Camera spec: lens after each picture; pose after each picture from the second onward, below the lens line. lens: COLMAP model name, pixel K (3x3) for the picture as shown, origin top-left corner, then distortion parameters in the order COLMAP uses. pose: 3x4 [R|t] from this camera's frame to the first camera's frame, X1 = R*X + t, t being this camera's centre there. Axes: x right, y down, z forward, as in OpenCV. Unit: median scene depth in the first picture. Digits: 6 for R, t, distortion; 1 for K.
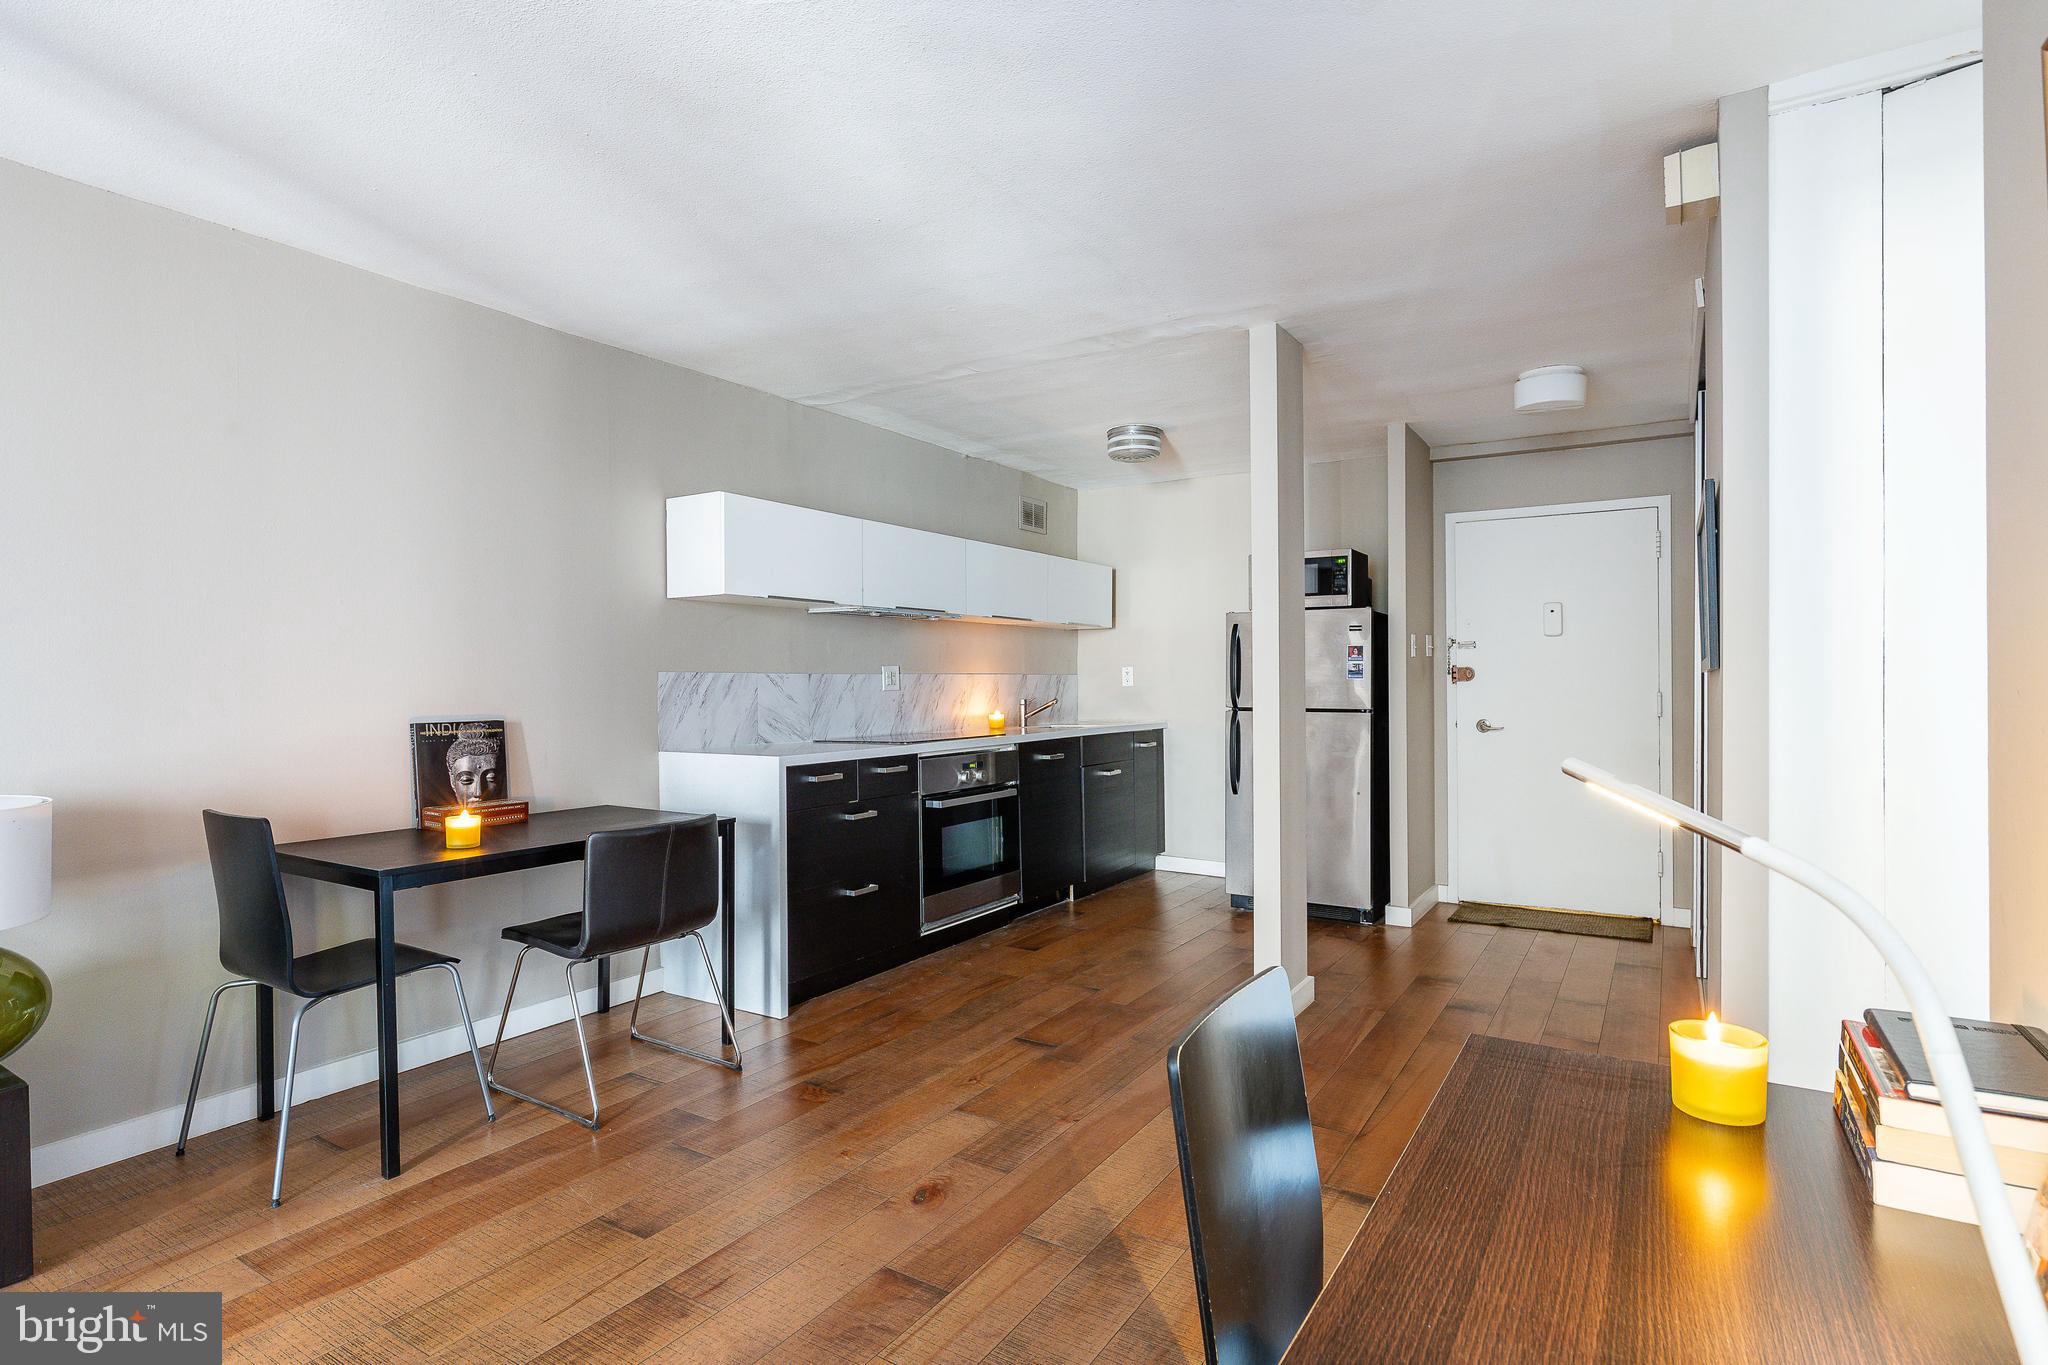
lens RADIAL K [[1009.0, 0, 1035.2], [0, 1009.0, 687.0], [0, 0, 1]] dist [0.001518, 0.000169]
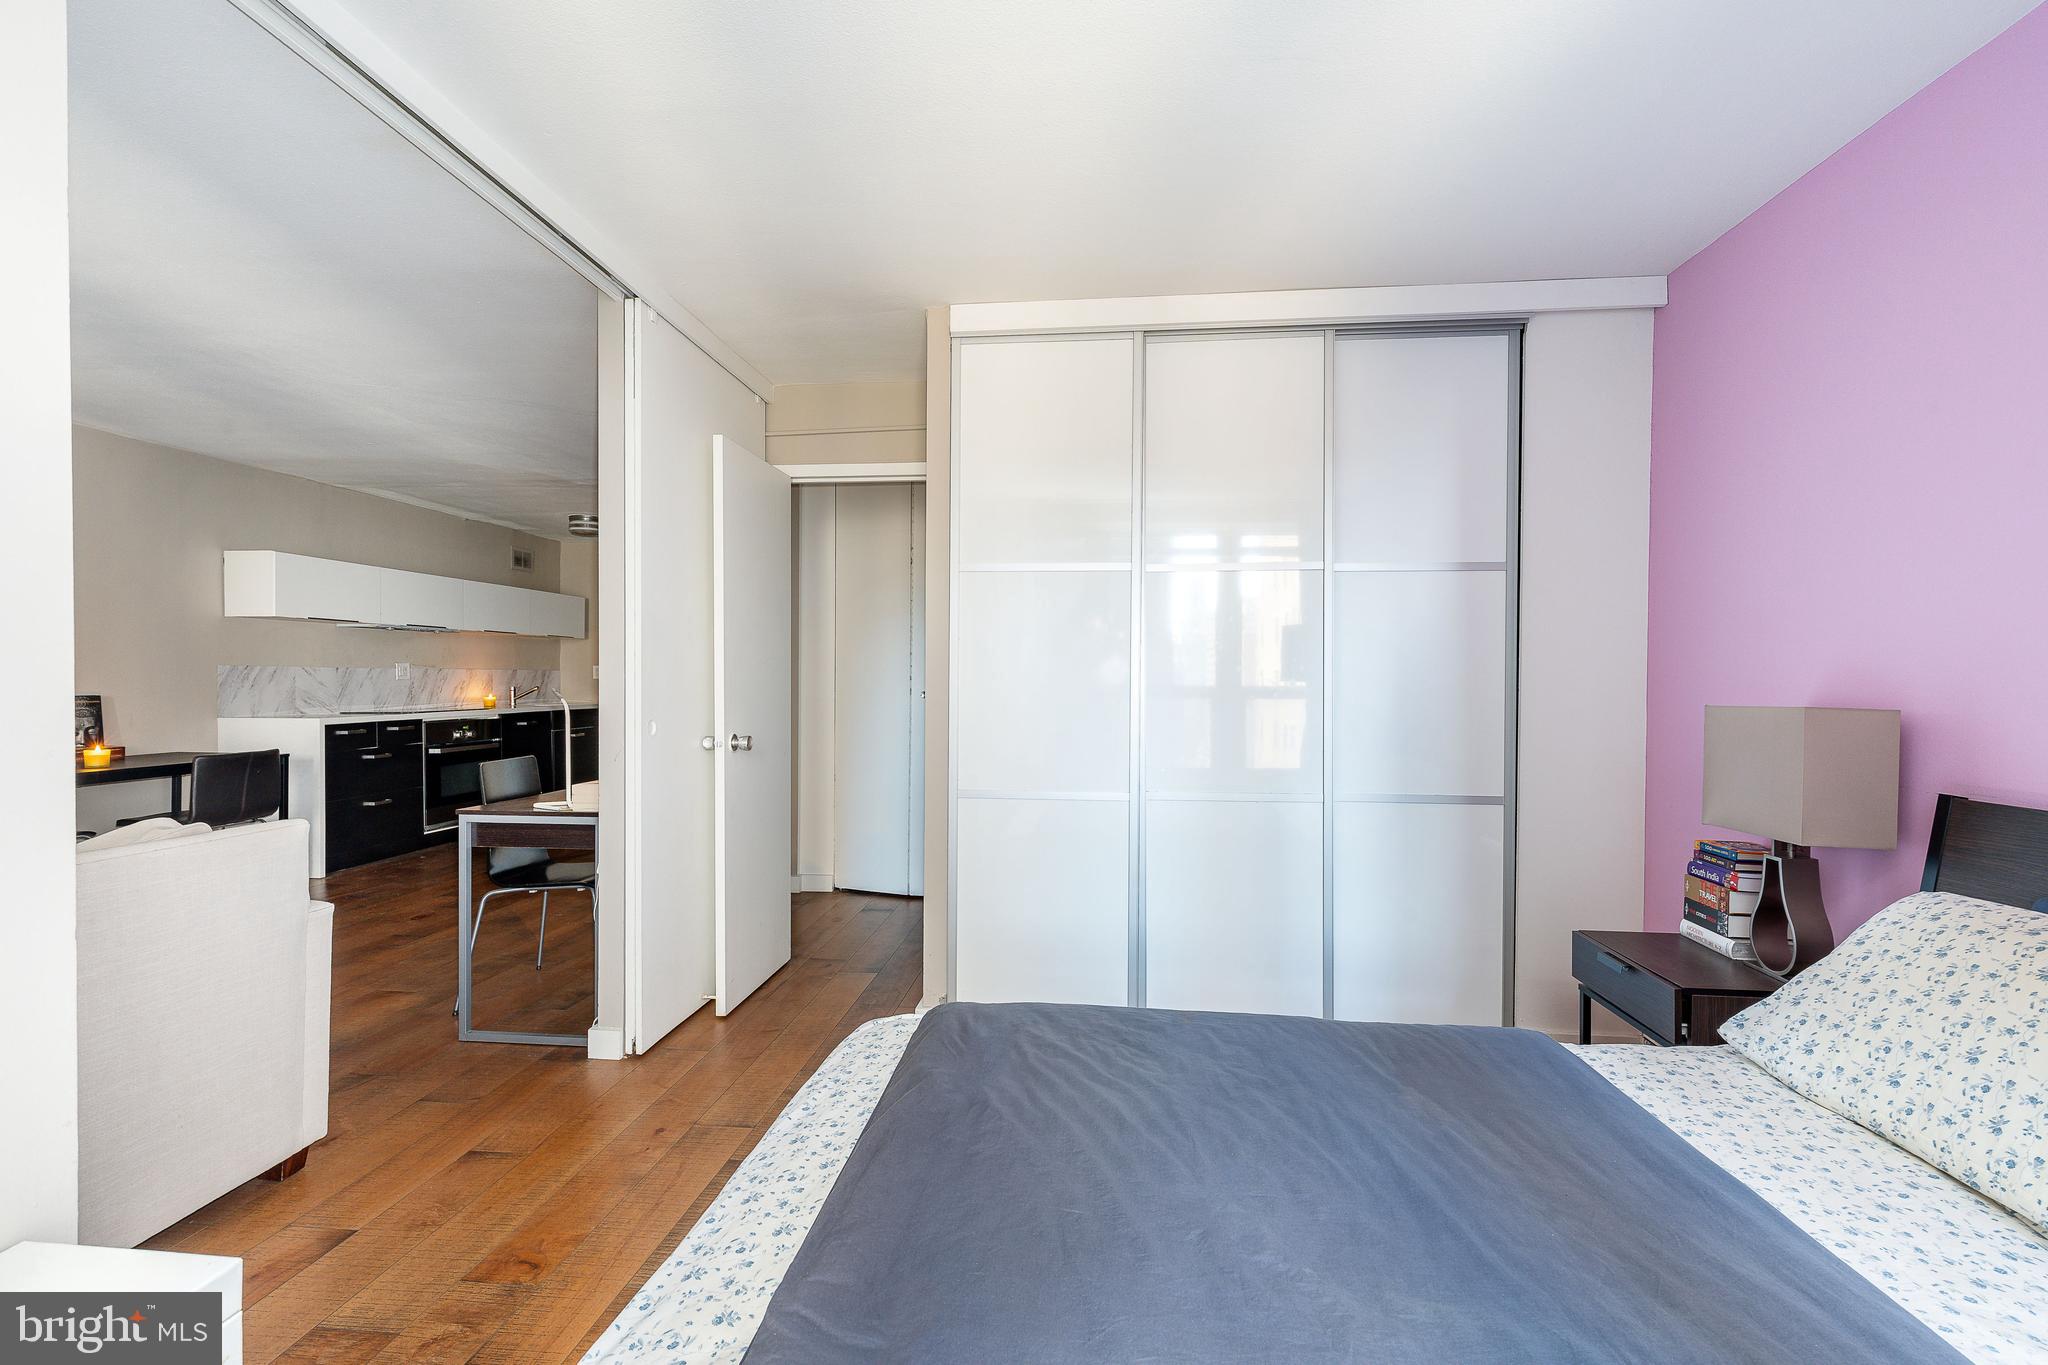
lens RADIAL K [[920.7, 0, 1028.6], [0, 920.7, 683.2], [0, 0, 1]] dist [0.004324, 0.000565]
pose [[0.901142, 0.006501, 0.433476, 0.095715], [-0.006215, 0.999979, -0.002076, 0.005823], [-0.433480, -0.000824, 0.901163, -0.606915]]
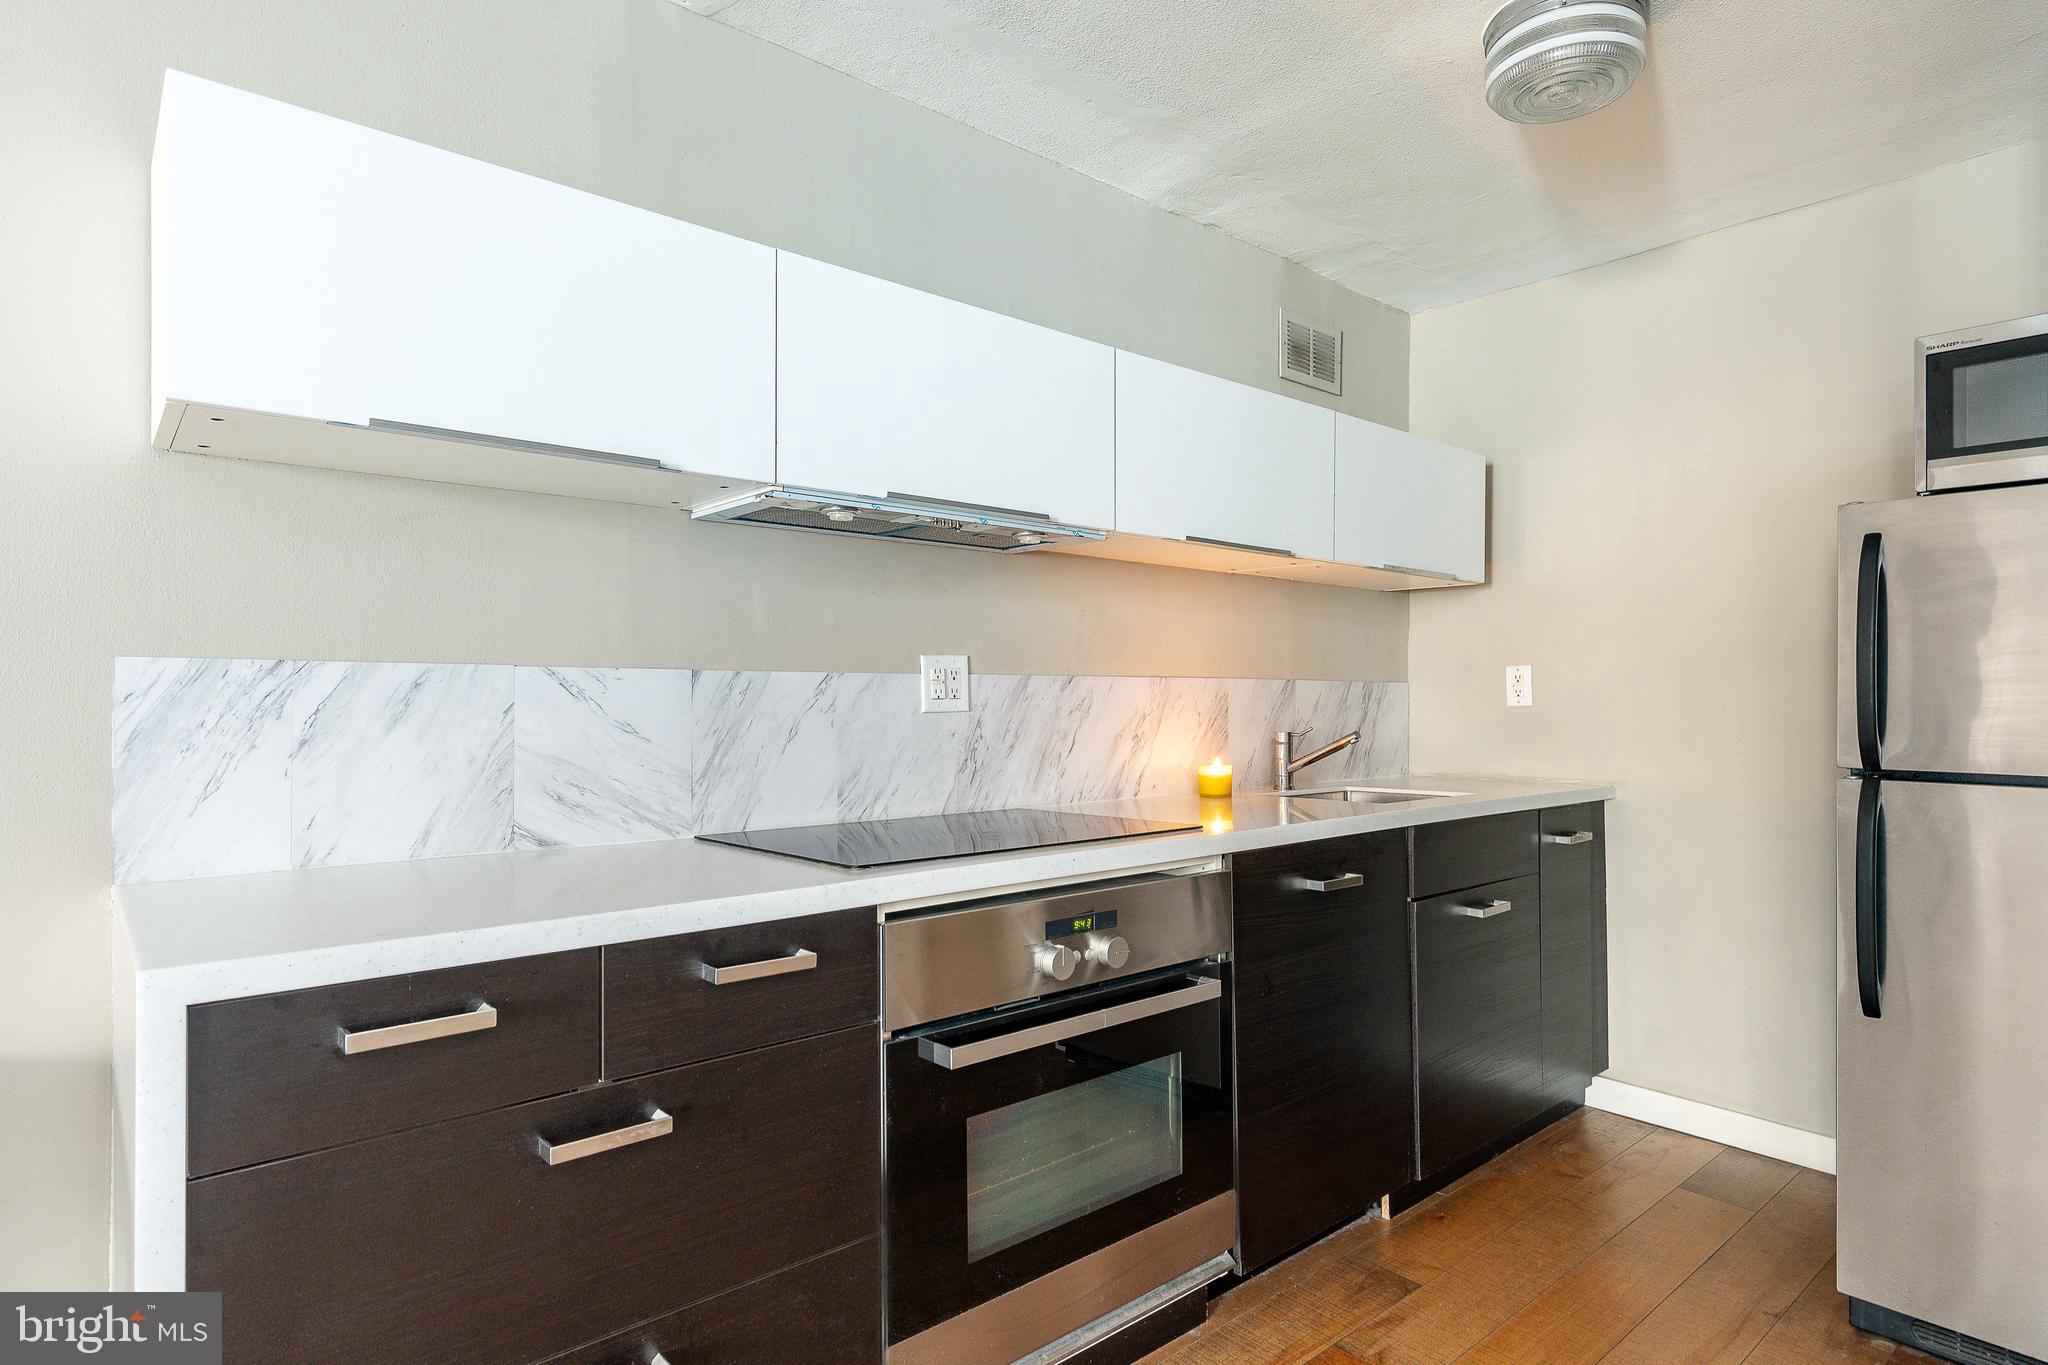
lens RADIAL K [[1051.0, 0, 1065.7], [0, 1051.0, 682.5], [0, 0, 1]] dist [0.016164, -0.000003]
pose [[0.959048, 0.002960, -0.283229, 0.034513], [-0.008533, 0.999794, -0.018442, -0.001293], [0.283116, 0.020104, 0.958875, 0.580026]]
